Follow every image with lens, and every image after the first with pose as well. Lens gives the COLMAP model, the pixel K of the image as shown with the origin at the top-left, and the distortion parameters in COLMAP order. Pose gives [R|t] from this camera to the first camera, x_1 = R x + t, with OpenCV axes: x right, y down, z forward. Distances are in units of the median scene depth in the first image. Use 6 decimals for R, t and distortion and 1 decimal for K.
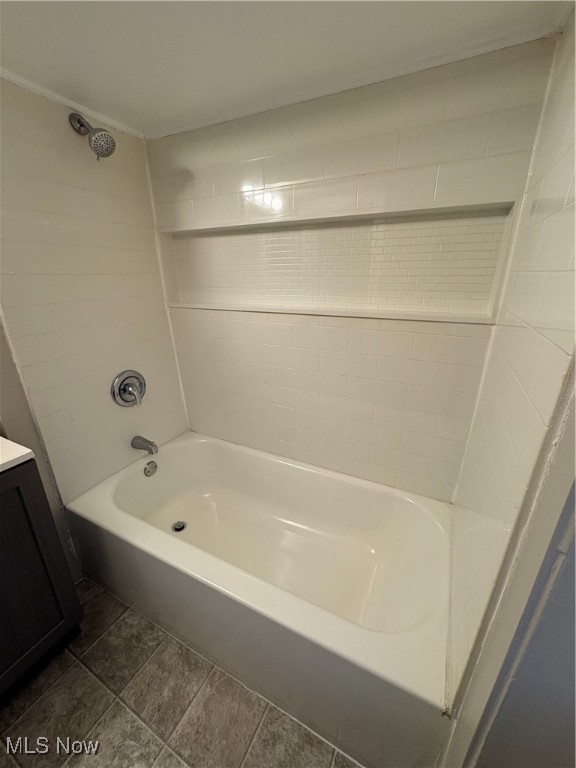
lens RADIAL K [[305.8, 0, 287.3], [0, 305.8, 387.0], [0, 0, 1]] dist [0.001371, -0.000186]
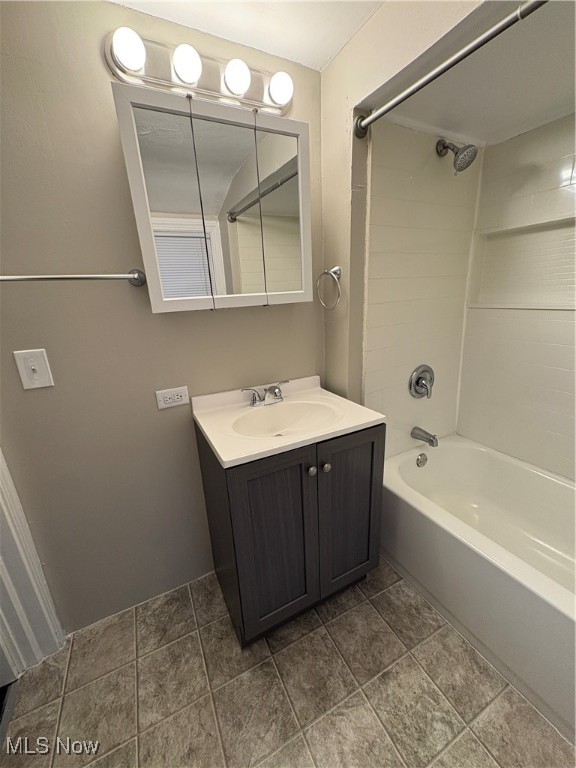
lens RADIAL K [[305.8, 0, 287.8], [0, 305.8, 386.4], [0, 0, 1]] dist [0.001371, -0.000186]
pose [[0.811716, 0.141897, -0.566553, -0.376642], [-0.159764, 0.986986, 0.018299, 0.101872], [0.561776, 0.075662, 0.823822, -0.211699]]
